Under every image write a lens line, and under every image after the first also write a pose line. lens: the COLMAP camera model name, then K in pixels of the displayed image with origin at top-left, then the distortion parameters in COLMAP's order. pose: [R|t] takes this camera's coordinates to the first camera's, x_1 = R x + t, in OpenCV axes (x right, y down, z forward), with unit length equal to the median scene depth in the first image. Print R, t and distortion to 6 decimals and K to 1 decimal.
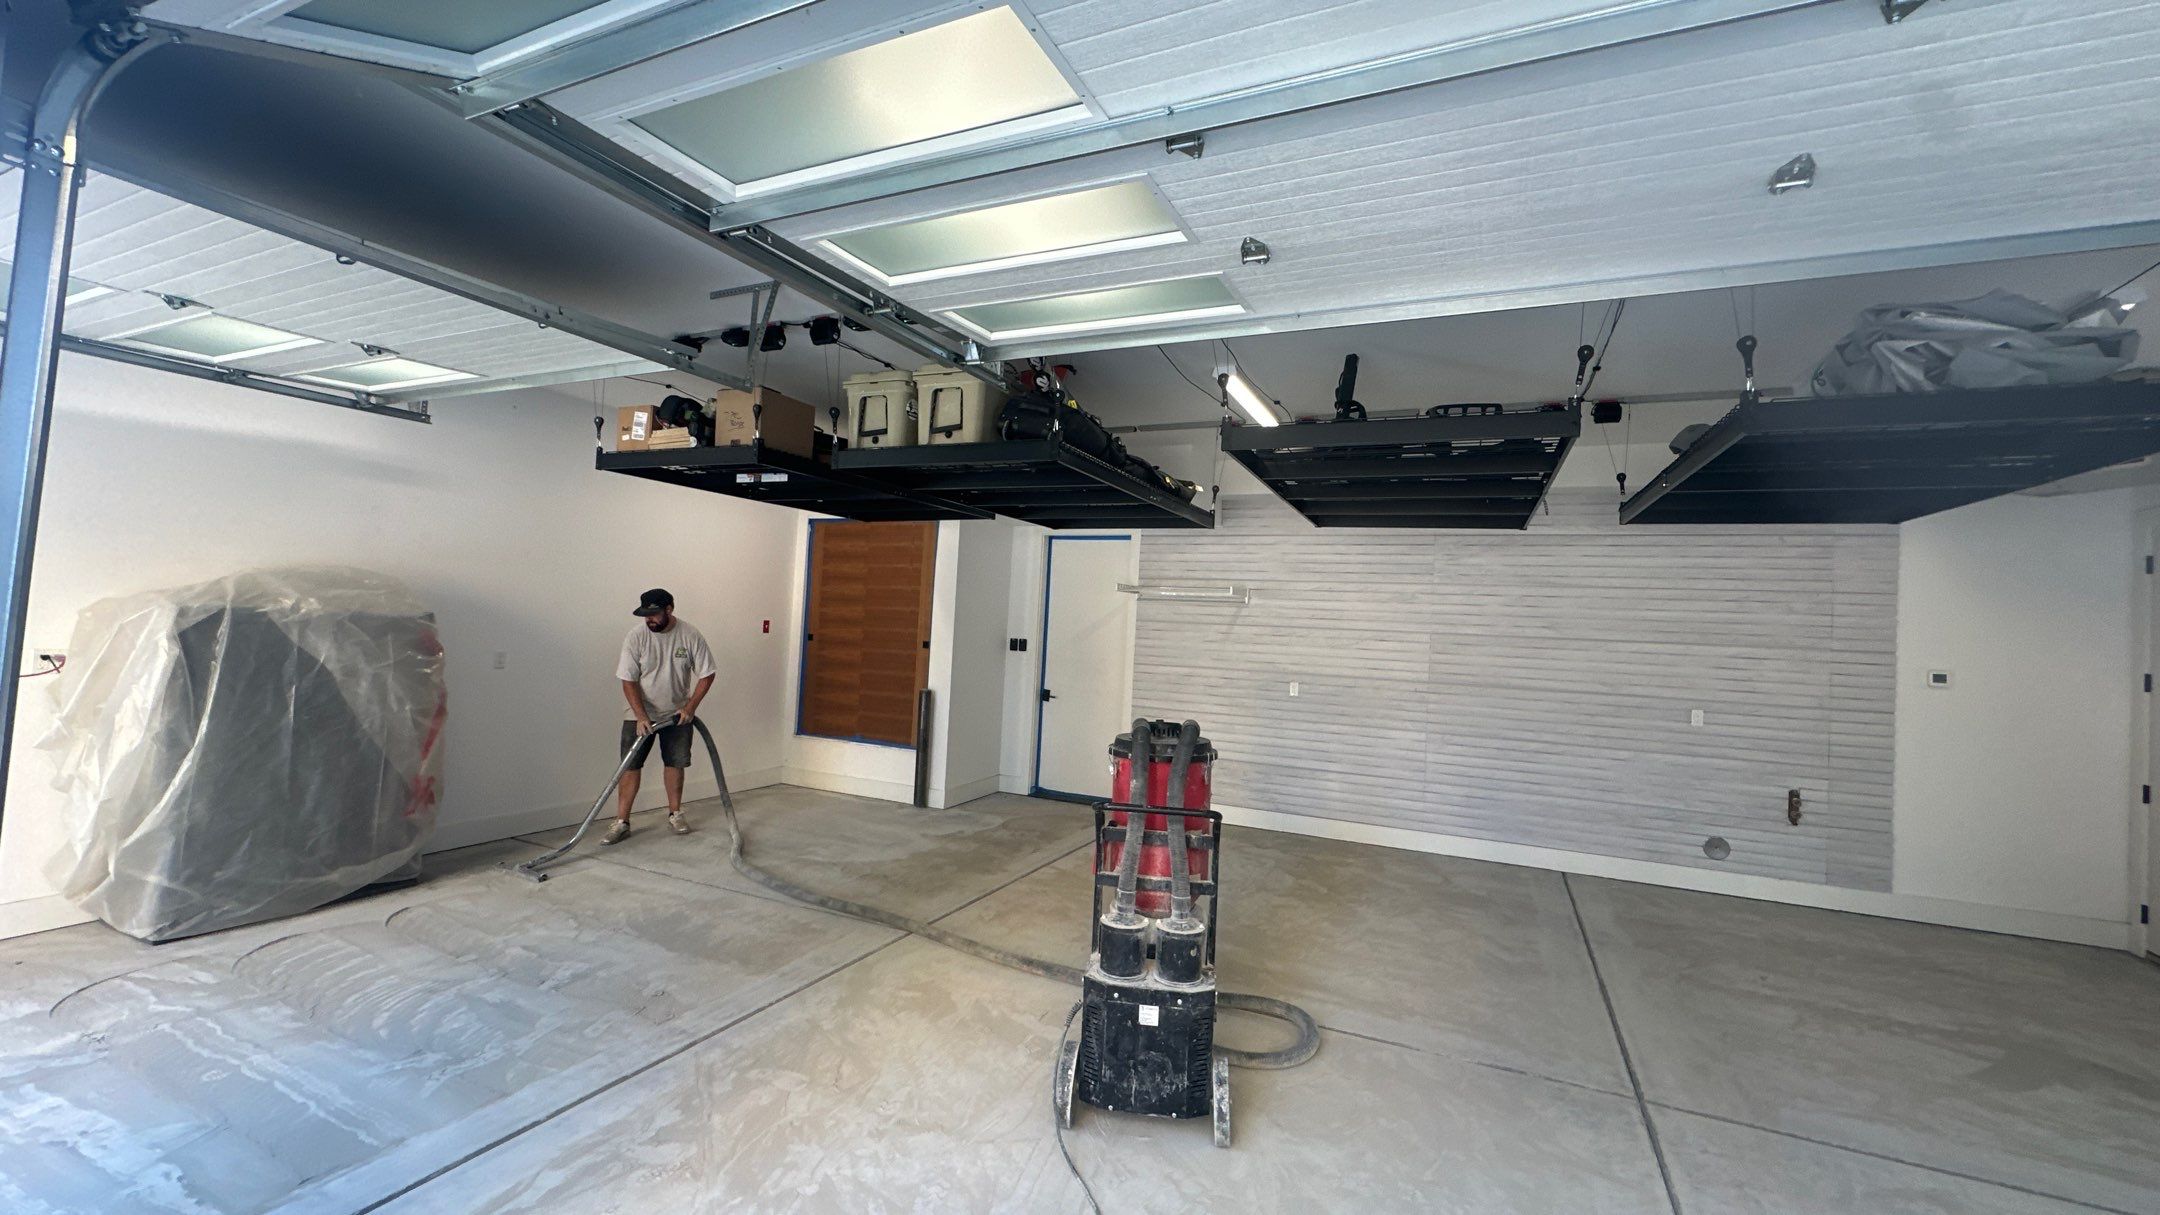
lens RADIAL K [[864.2, 0, 1084.3], [0, 864.2, 604.7], [0, 0, 1]] dist [-0.003856, 0.001216]
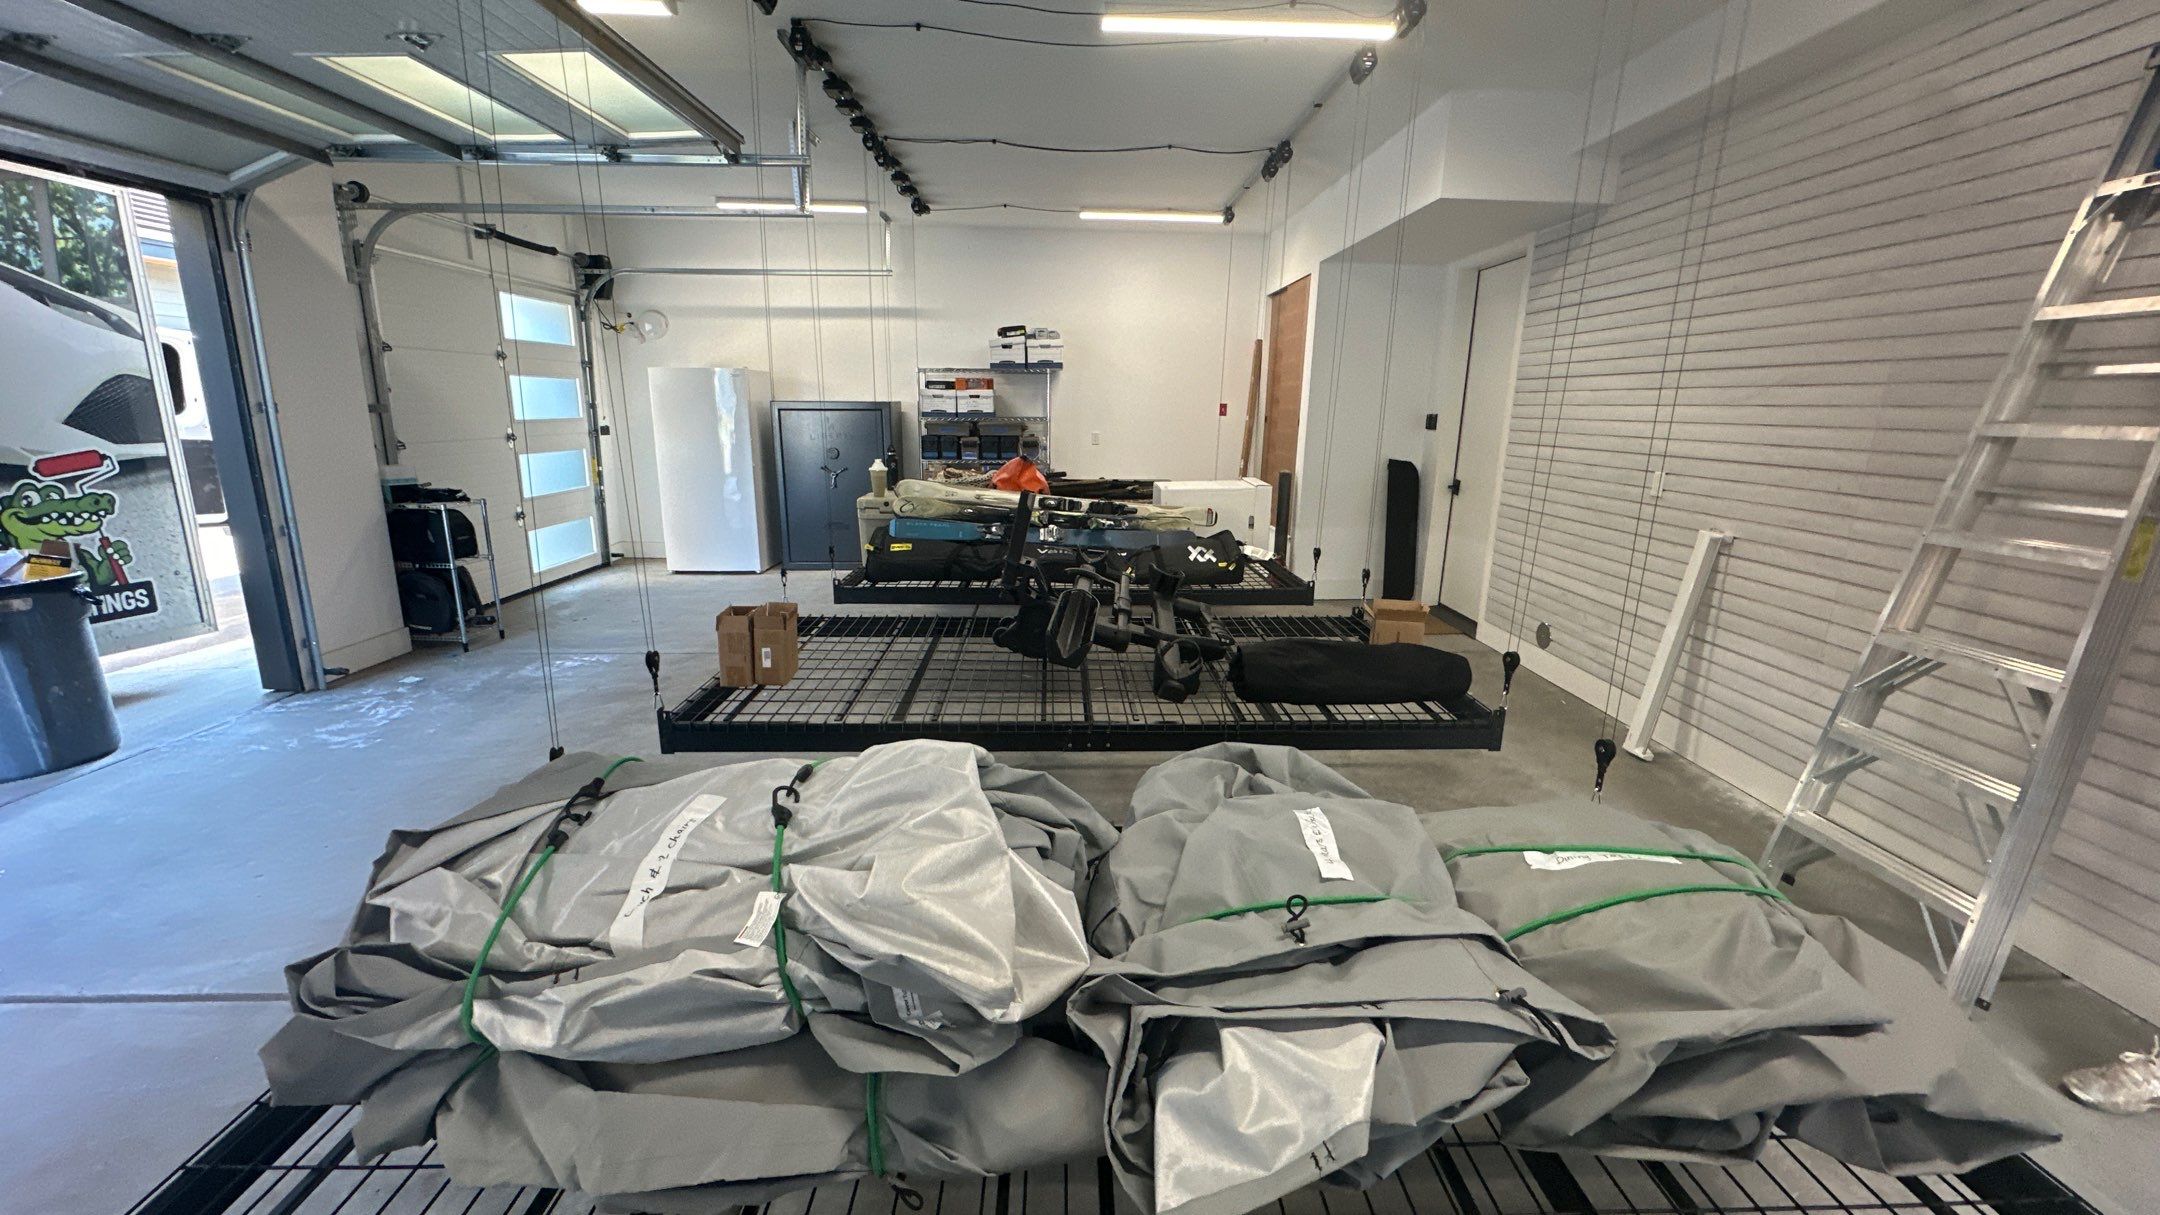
lens RADIAL K [[864.2, 0, 1073.2], [0, 864.2, 597.8], [0, 0, 1]] dist [-0.003856, 0.001216]
pose [[0.433922, 0.156572, -0.887241, 0.676815], [0.031670, 0.981524, 0.188699, 0.059764], [0.900394, -0.109979, 0.420946, 0.464952]]
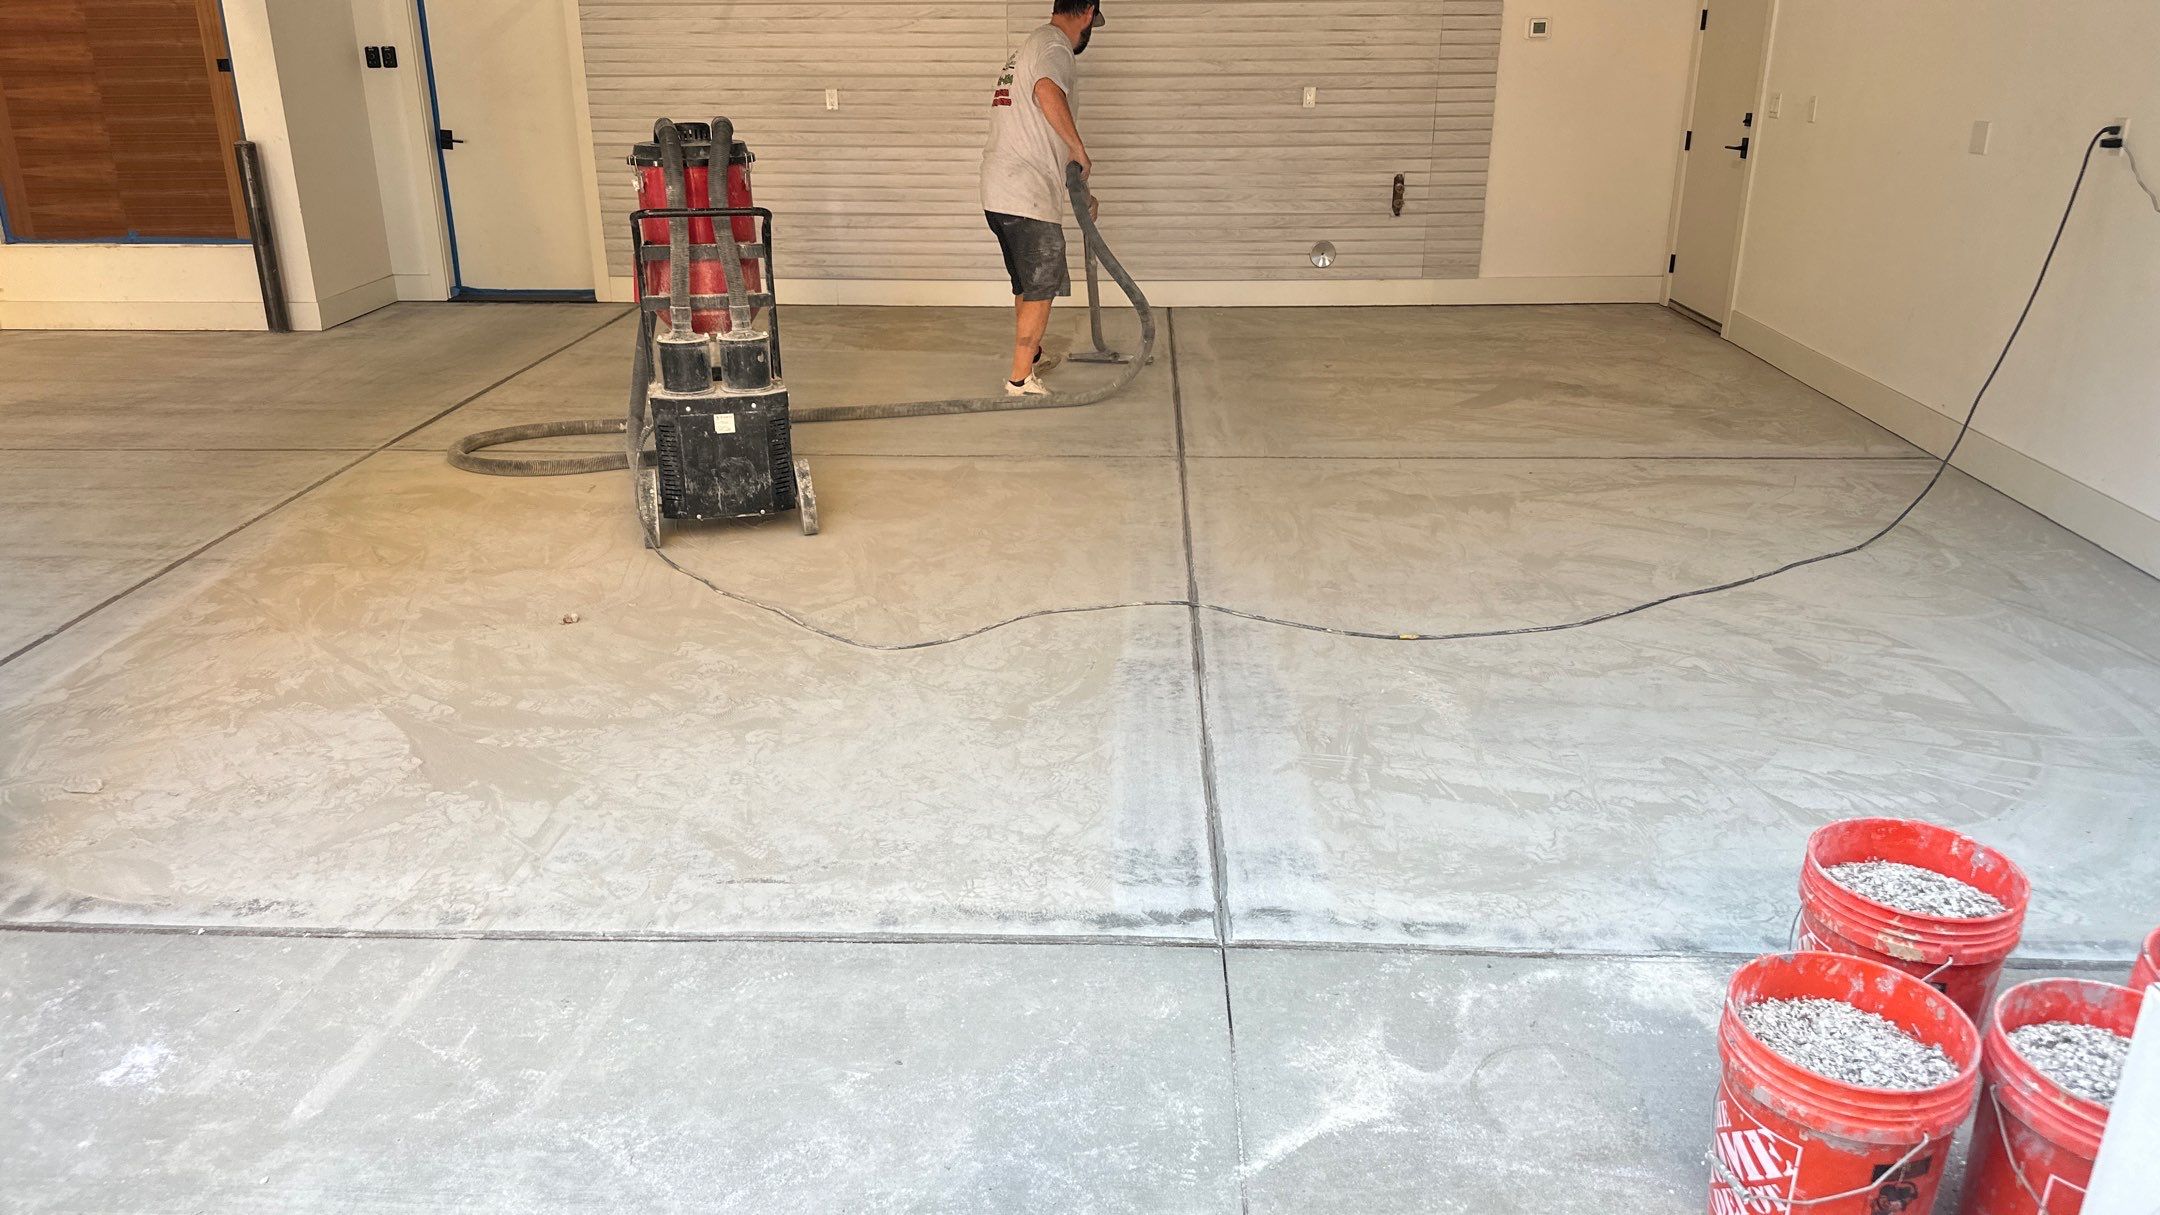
lens RADIAL K [[1502.9, 0, 1081.5], [0, 1502.9, 618.8], [0, 0, 1]] dist [0.093103, -0.126381]
pose [[0.921677, -0.187050, 0.339889, -0.080399], [0.038332, 0.915714, 0.399998, -0.002468], [-0.386061, -0.355640, 0.851162, -0.326109]]
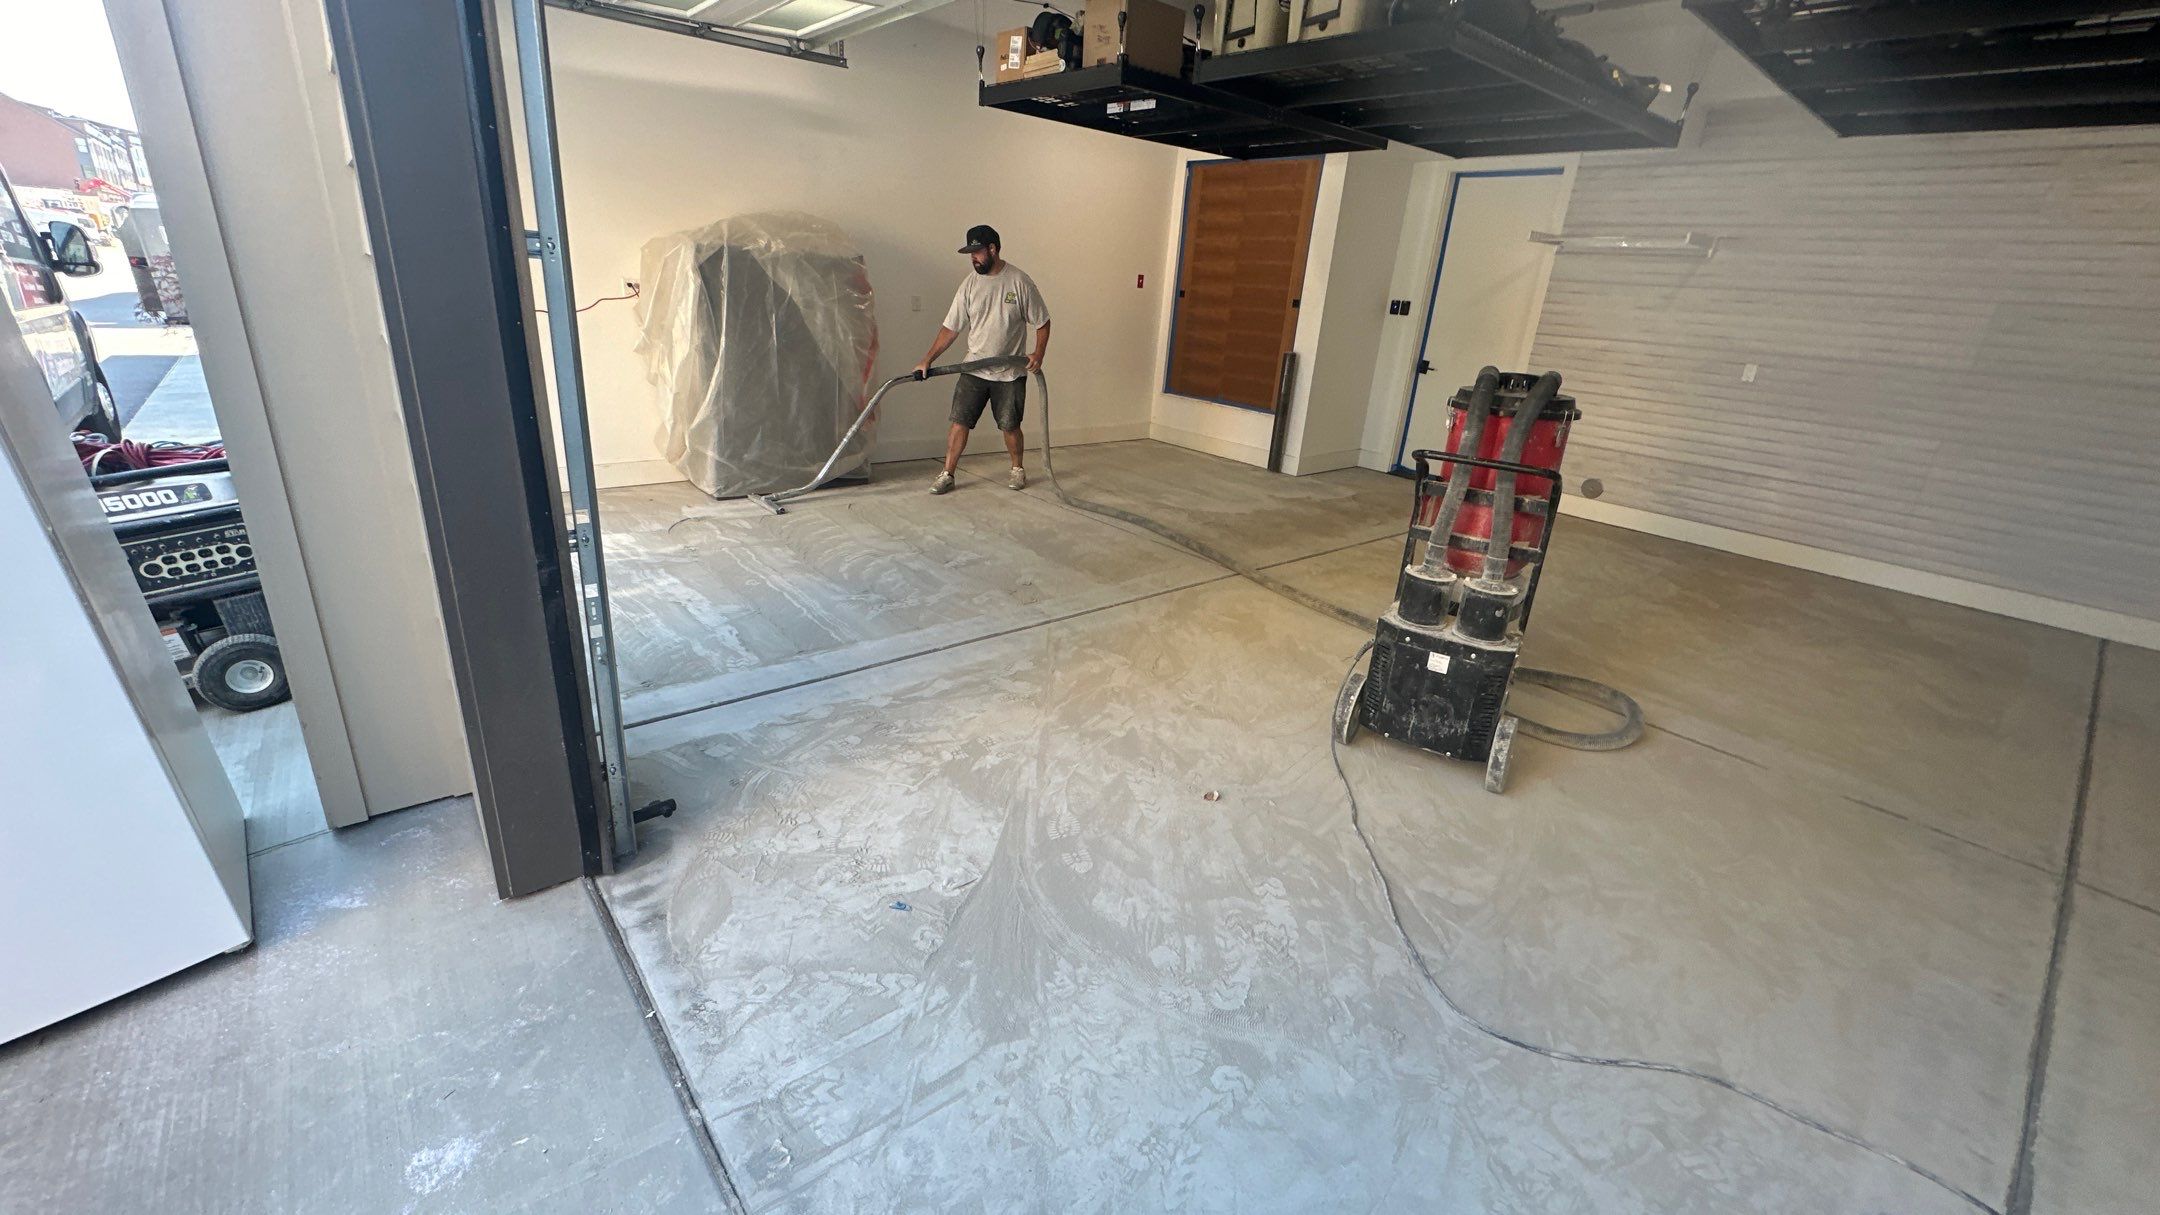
lens RADIAL K [[864.2, 0, 1083.2], [0, 864.2, 603.7], [0, 0, 1]] dist [-0.003856, 0.001216]
pose [[0.905650, 0.161987, -0.391864, 0.036276], [-0.012769, 0.934152, 0.356646, 0.023537], [0.423833, -0.317993, 0.848084, -0.006979]]
